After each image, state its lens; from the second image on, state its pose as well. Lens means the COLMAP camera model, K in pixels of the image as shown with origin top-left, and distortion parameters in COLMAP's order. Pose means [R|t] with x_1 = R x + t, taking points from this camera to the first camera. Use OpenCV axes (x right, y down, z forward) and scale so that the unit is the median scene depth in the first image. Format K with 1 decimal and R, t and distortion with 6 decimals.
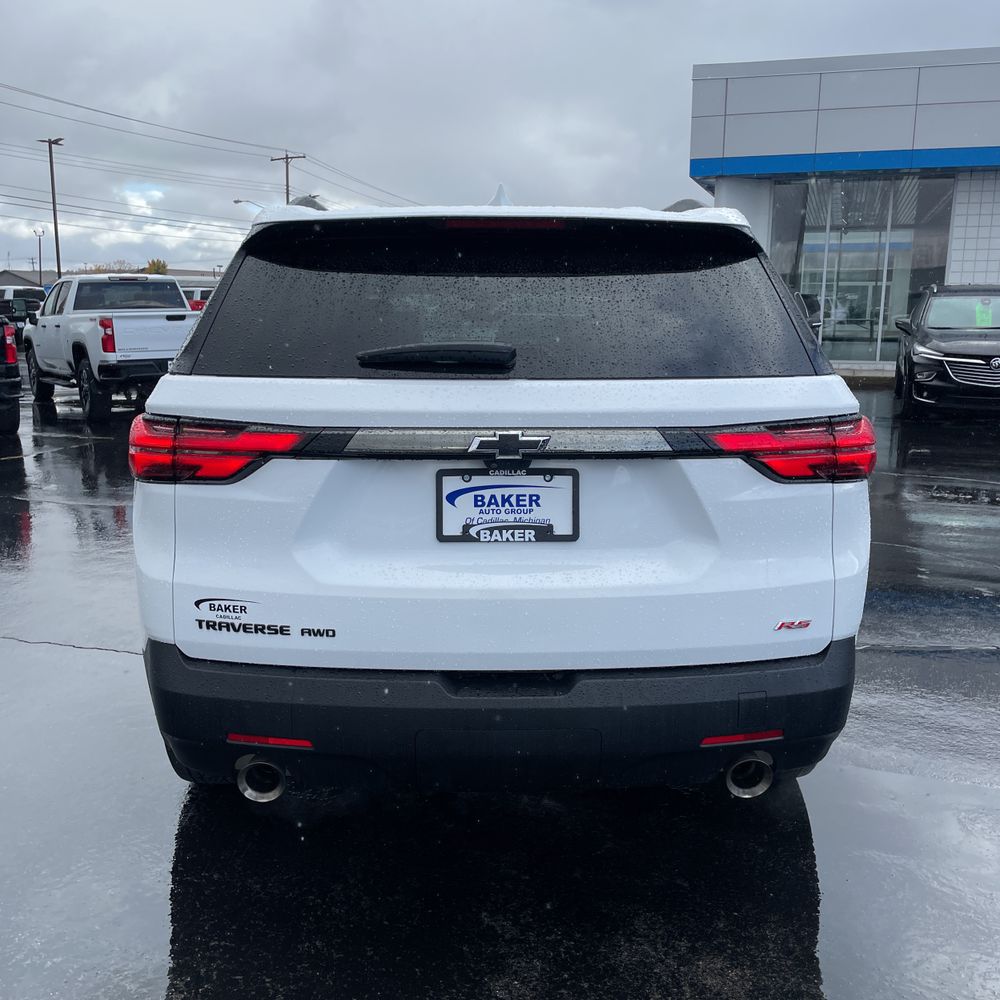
lens RADIAL K [[1009.4, 0, 500.4], [0, 1009.4, 484.6], [0, 0, 1]] dist [0.113670, -0.159977]
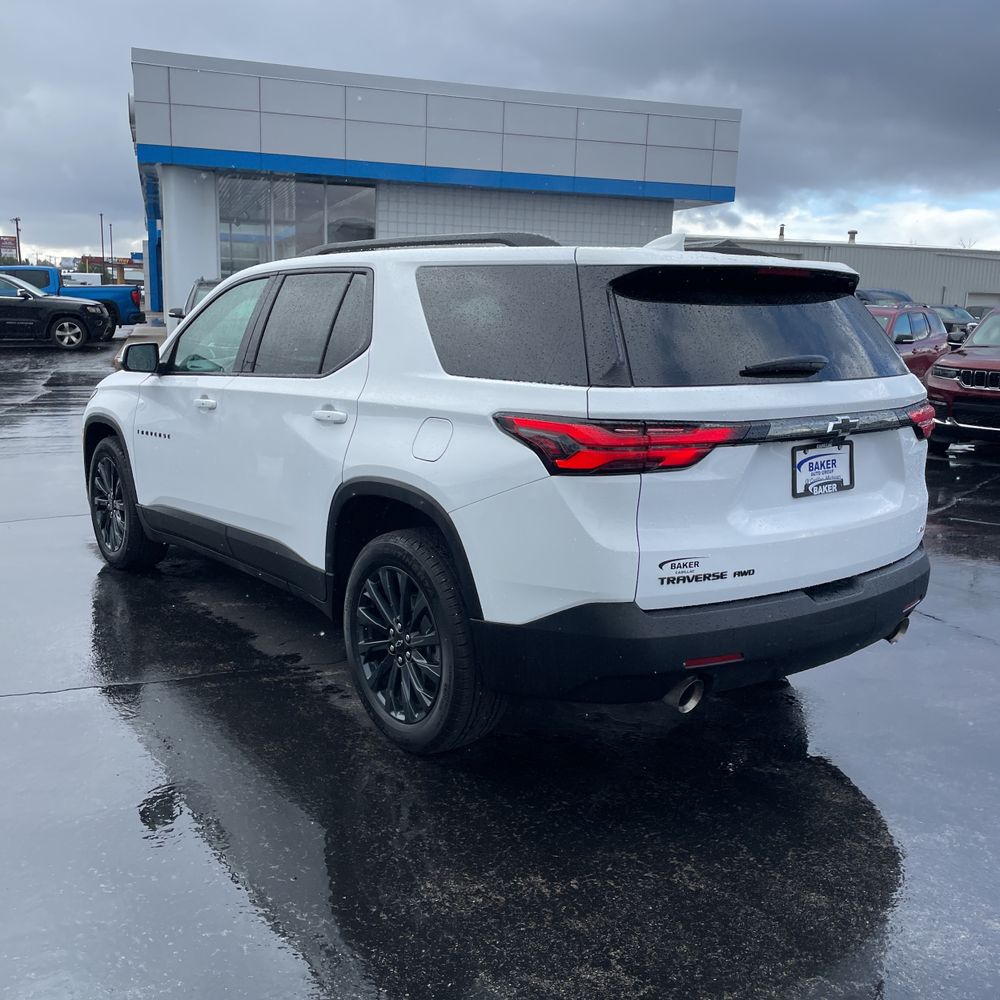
lens RADIAL K [[1009.4, 0, 500.4], [0, 1009.4, 484.6], [0, 0, 1]] dist [0.113670, -0.159977]
pose [[0.806701, -0.090865, 0.583932, -1.216312], [0.082501, 0.995748, 0.040972, -0.054056], [-0.585172, 0.015123, 0.810768, 0.087186]]
